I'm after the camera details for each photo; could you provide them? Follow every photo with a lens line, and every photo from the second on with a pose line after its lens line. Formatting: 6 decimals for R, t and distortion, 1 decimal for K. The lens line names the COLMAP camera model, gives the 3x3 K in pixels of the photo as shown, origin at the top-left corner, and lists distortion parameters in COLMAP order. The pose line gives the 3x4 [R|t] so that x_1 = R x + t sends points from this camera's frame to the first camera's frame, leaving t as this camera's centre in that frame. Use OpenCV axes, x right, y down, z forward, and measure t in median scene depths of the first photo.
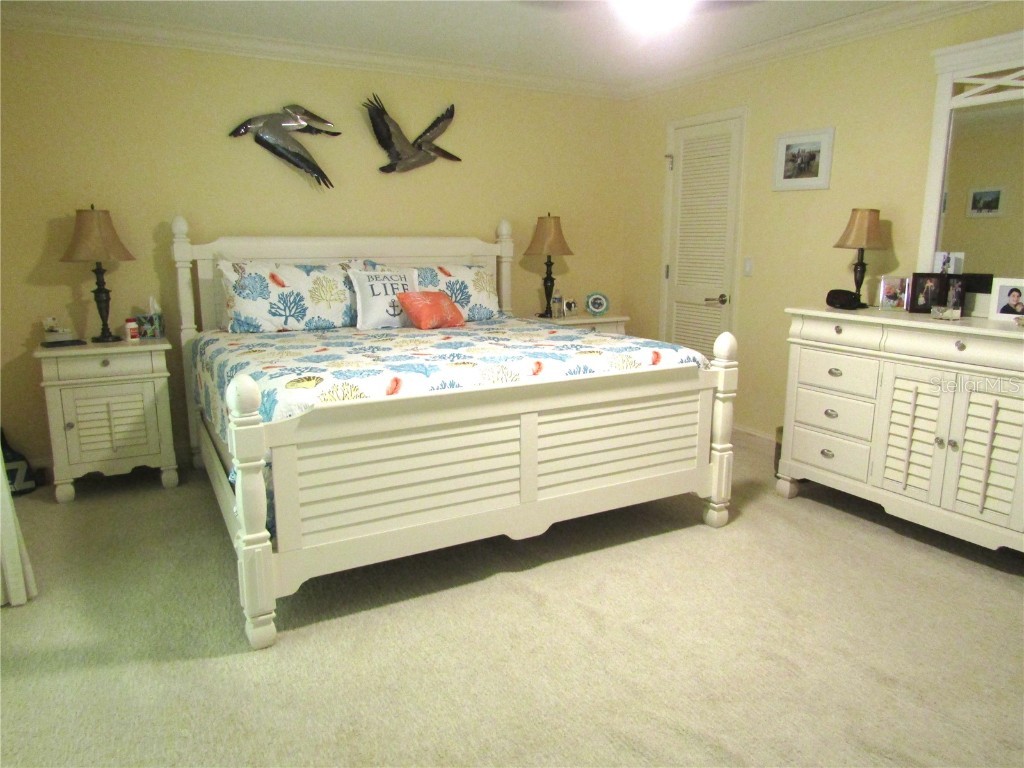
lens RADIAL K [[732.3, 0, 512.0], [0, 732.3, 384.0], [0, 0, 1]] dist [-0.005854, 0.001994]
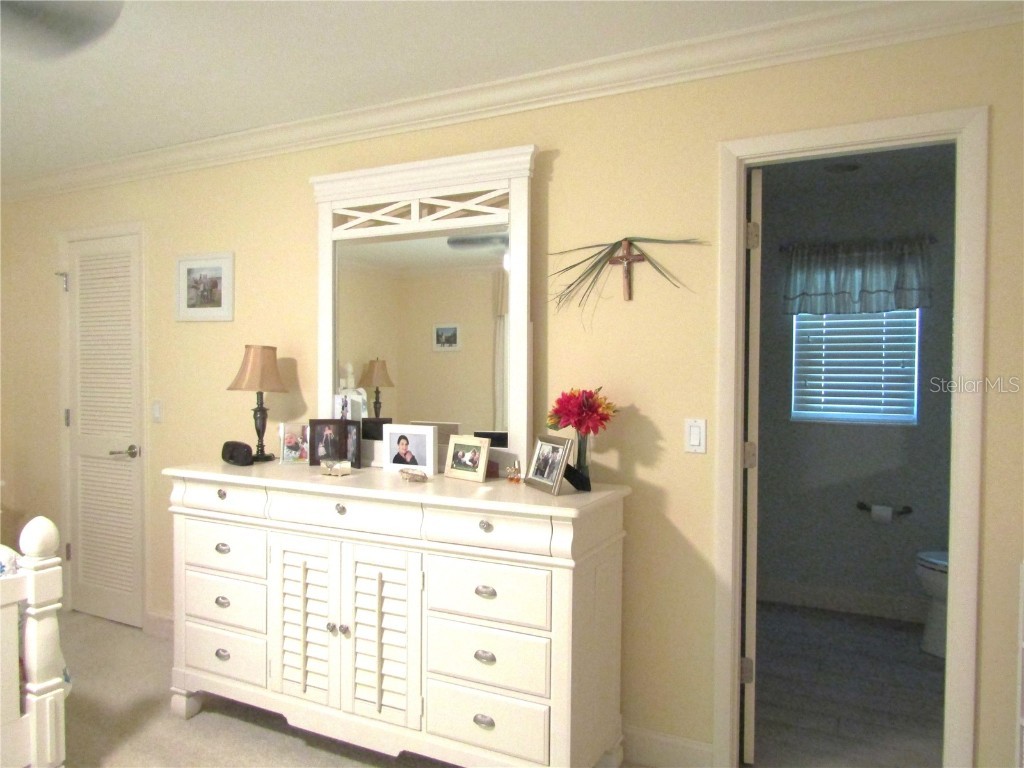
lens RADIAL K [[732.3, 0, 512.0], [0, 732.3, 384.0], [0, 0, 1]] dist [-0.005854, 0.001994]
pose [[0.835918, -0.013840, 0.548680, 0.277514], [0.105714, 0.985023, -0.136210, -0.051060], [-0.538578, 0.171864, 0.824862, 0.153983]]
